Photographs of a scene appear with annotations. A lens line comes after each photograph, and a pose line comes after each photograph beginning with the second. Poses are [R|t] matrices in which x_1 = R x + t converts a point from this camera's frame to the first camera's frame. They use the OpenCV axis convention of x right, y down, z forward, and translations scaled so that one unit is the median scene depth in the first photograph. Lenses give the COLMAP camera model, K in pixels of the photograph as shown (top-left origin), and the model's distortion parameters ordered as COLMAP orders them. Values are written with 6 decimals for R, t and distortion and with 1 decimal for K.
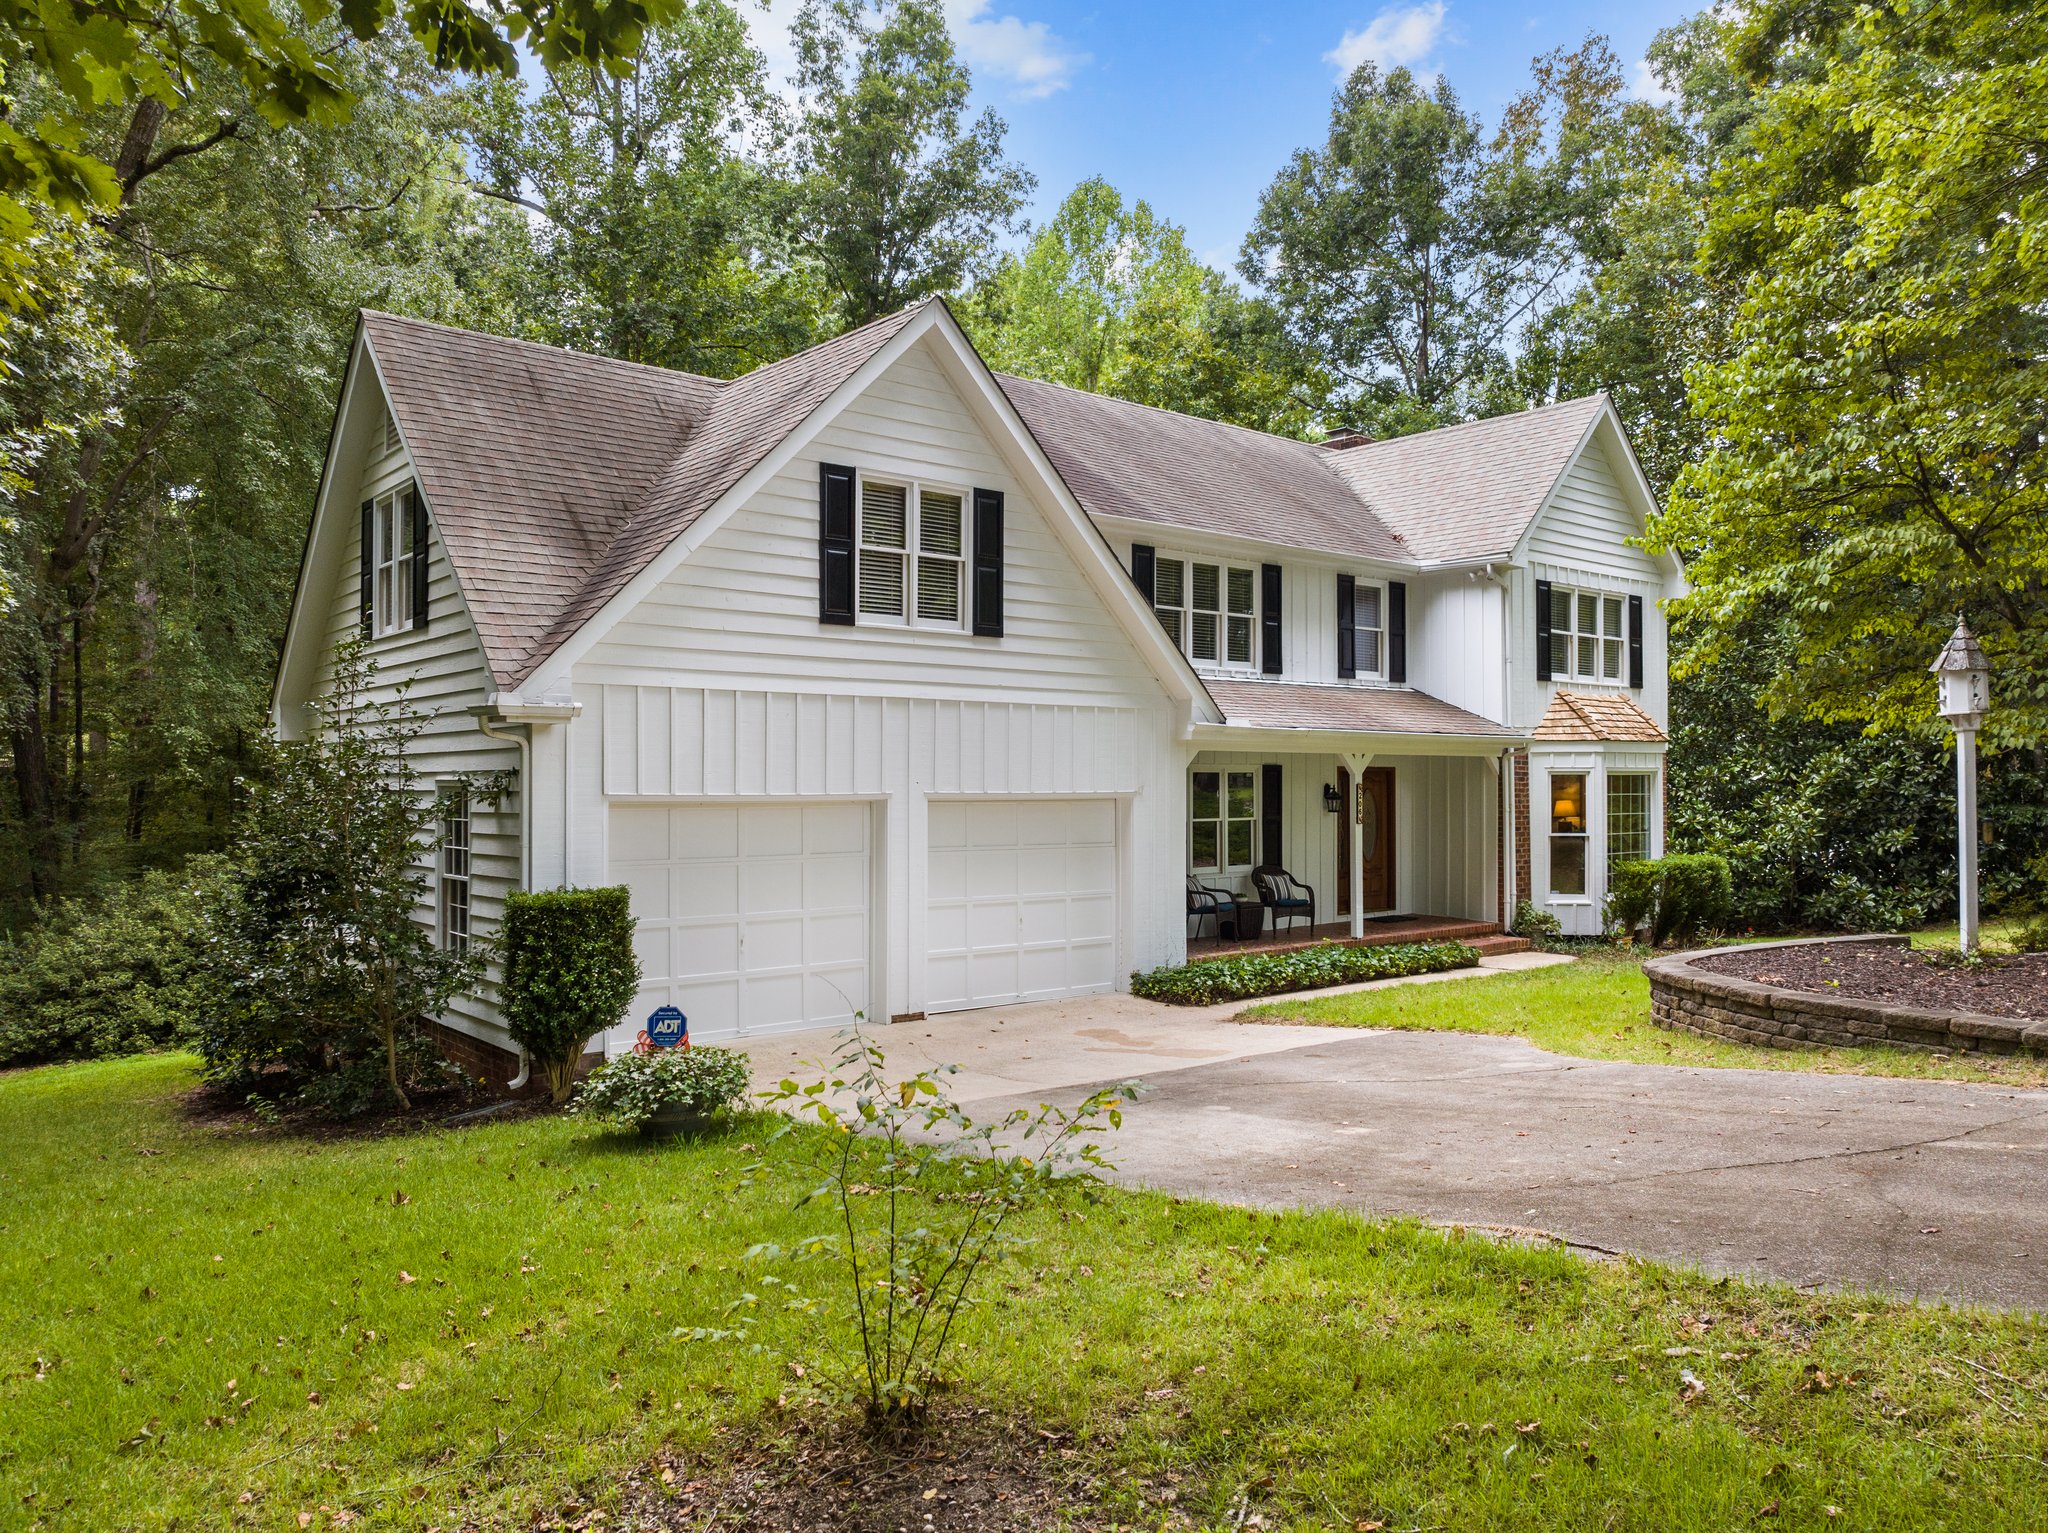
lens RADIAL K [[1437.0, 0, 1024.1], [0, 1437.0, 760.3], [0, 0, 1]] dist [-0.039819, -0.002067]
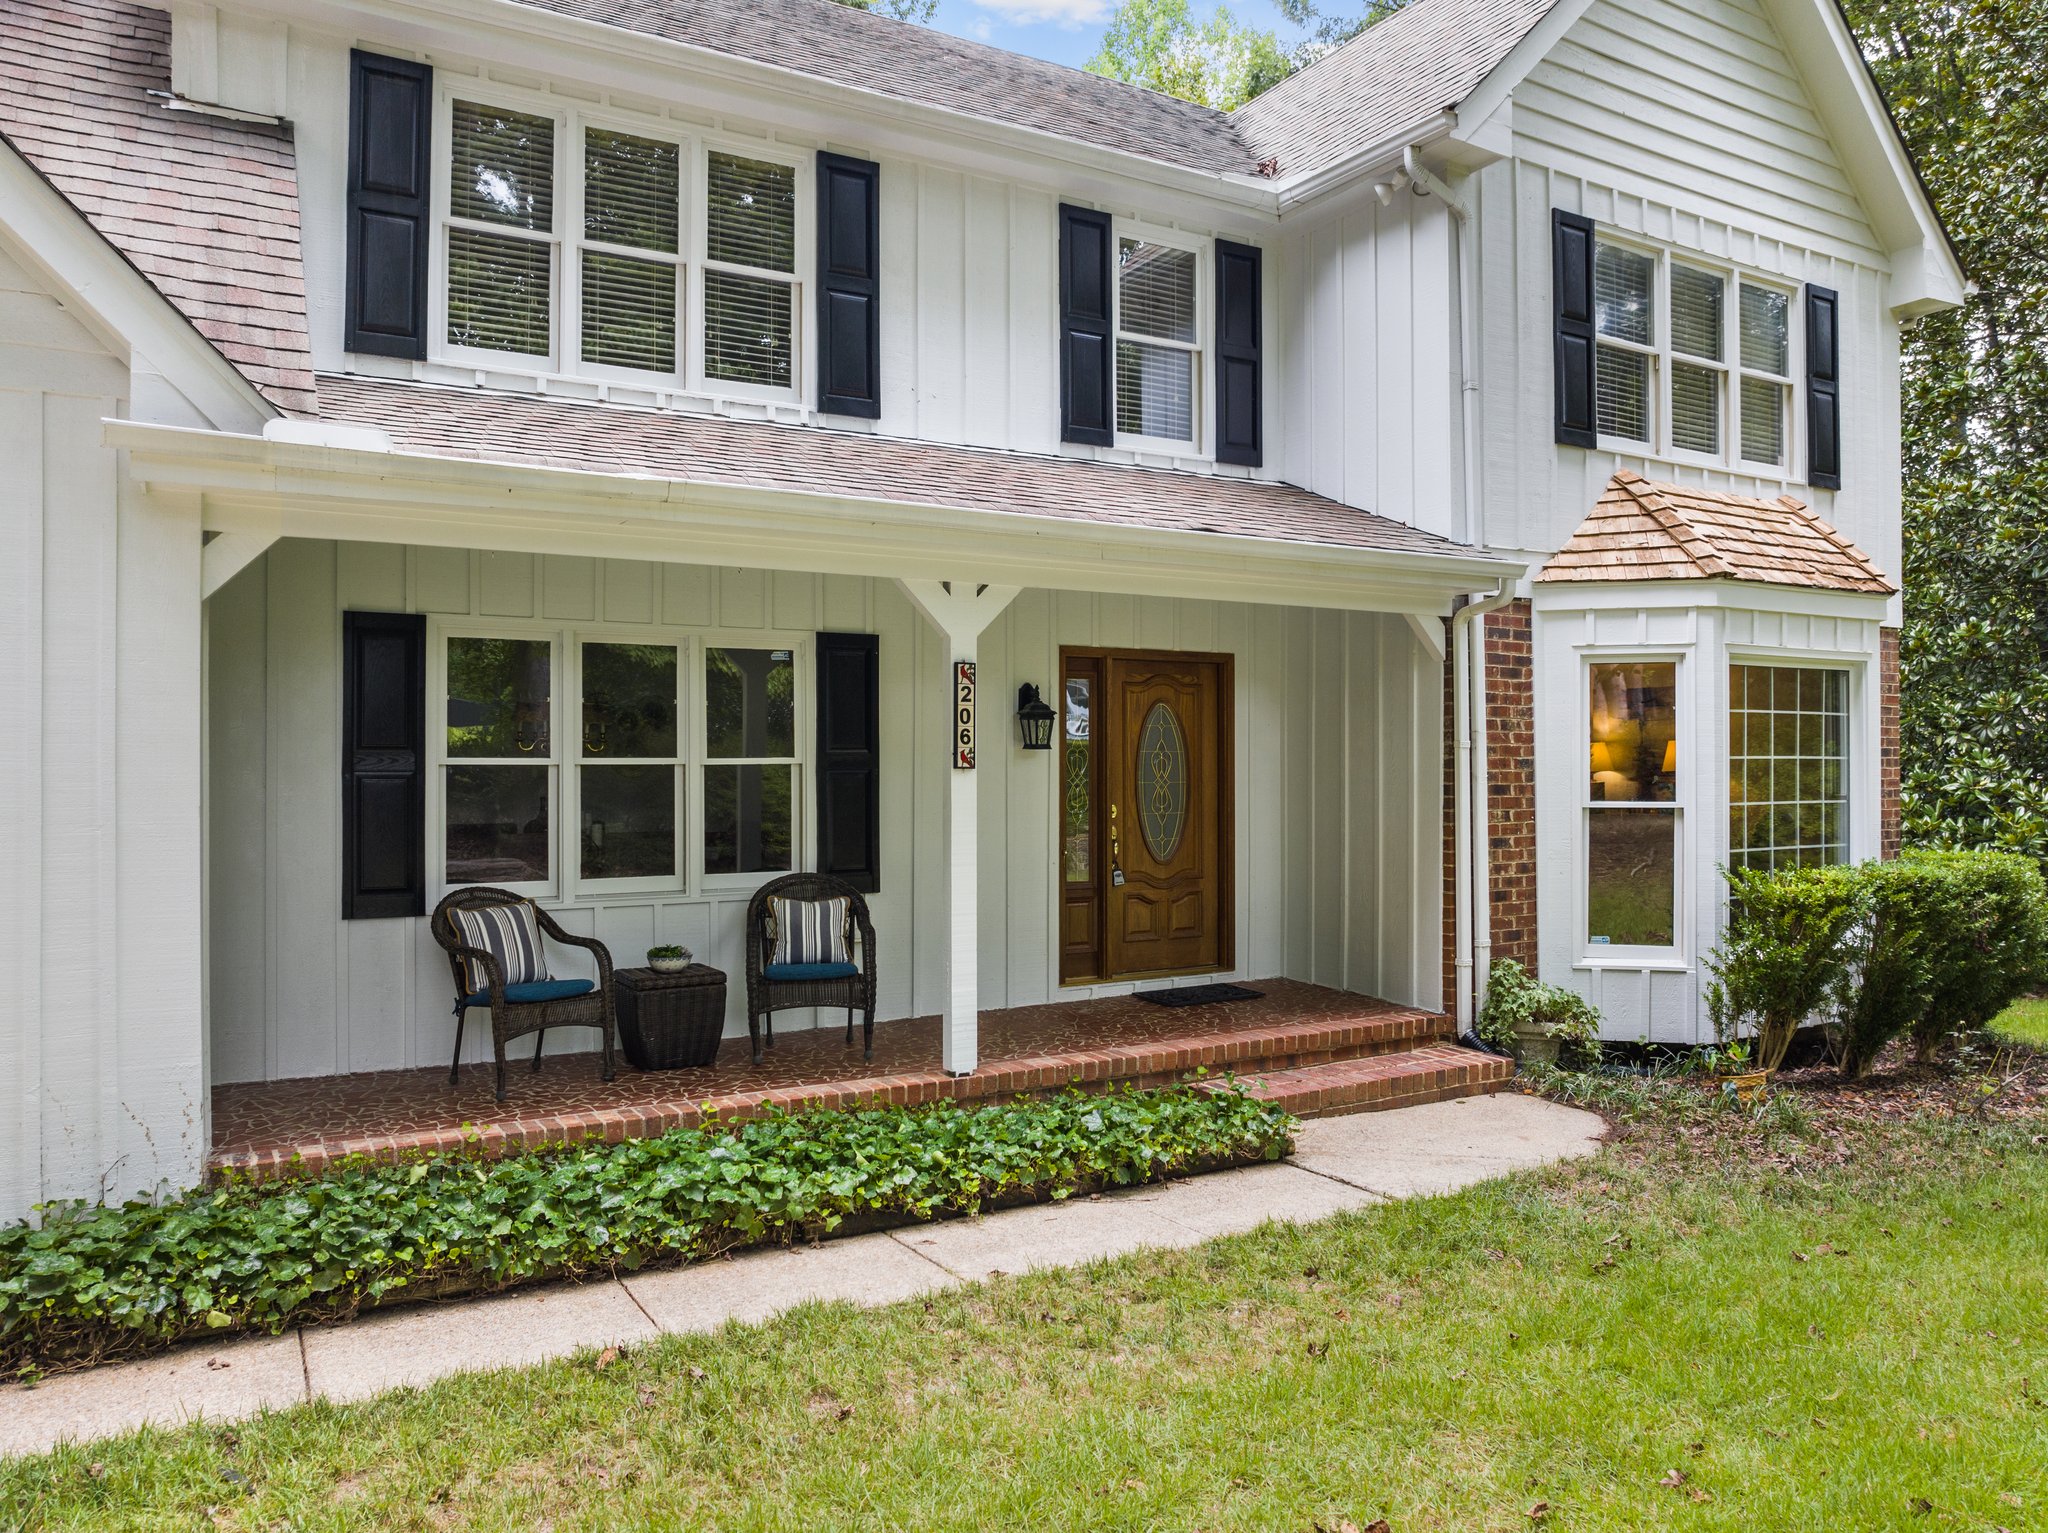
lens RADIAL K [[1454.9, 0, 1027.0], [0, 1454.9, 762.8], [0, 0, 1]] dist [-0.049044, 0.018792]
pose [[0.987448, -0.002077, -0.157933, 0.297432], [0.004509, 0.999877, 0.015045, 0.035488], [0.157883, -0.015568, 0.987335, 0.601917]]
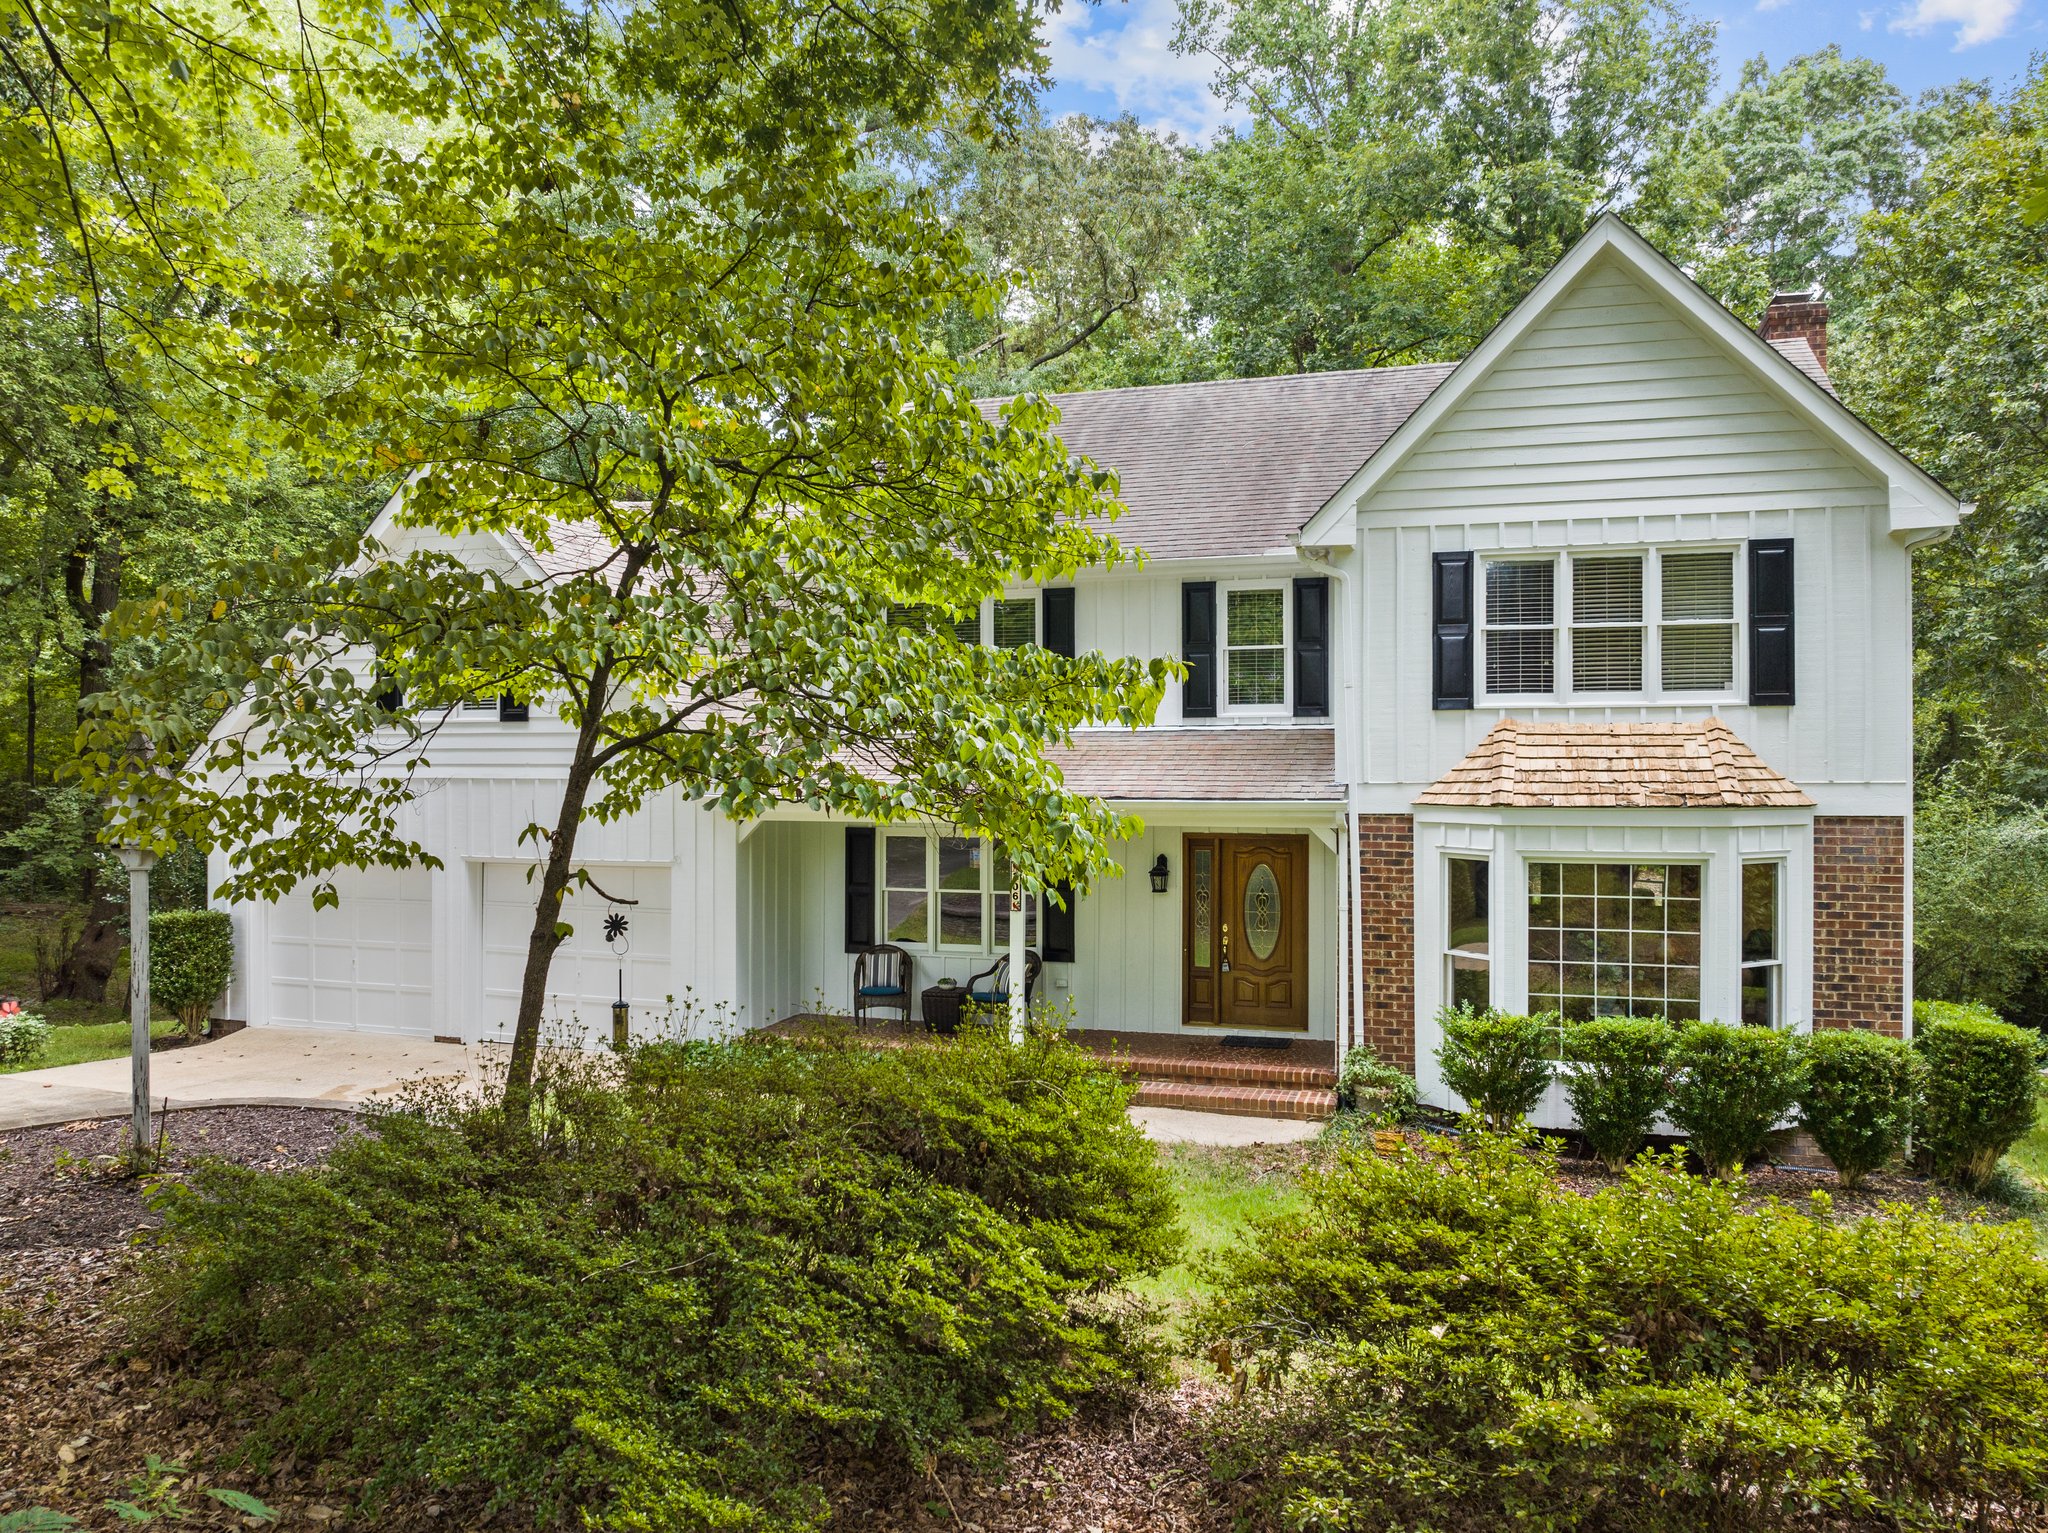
lens RADIAL K [[1437.0, 0, 1024.1], [0, 1437.0, 760.3], [0, 0, 1]] dist [-0.039819, -0.002067]
pose [[0.547513, -0.001827, -0.836795, 0.874729], [0.010298, 0.999937, 0.004556, -0.041819], [0.836734, -0.011112, 0.547497, 0.541230]]
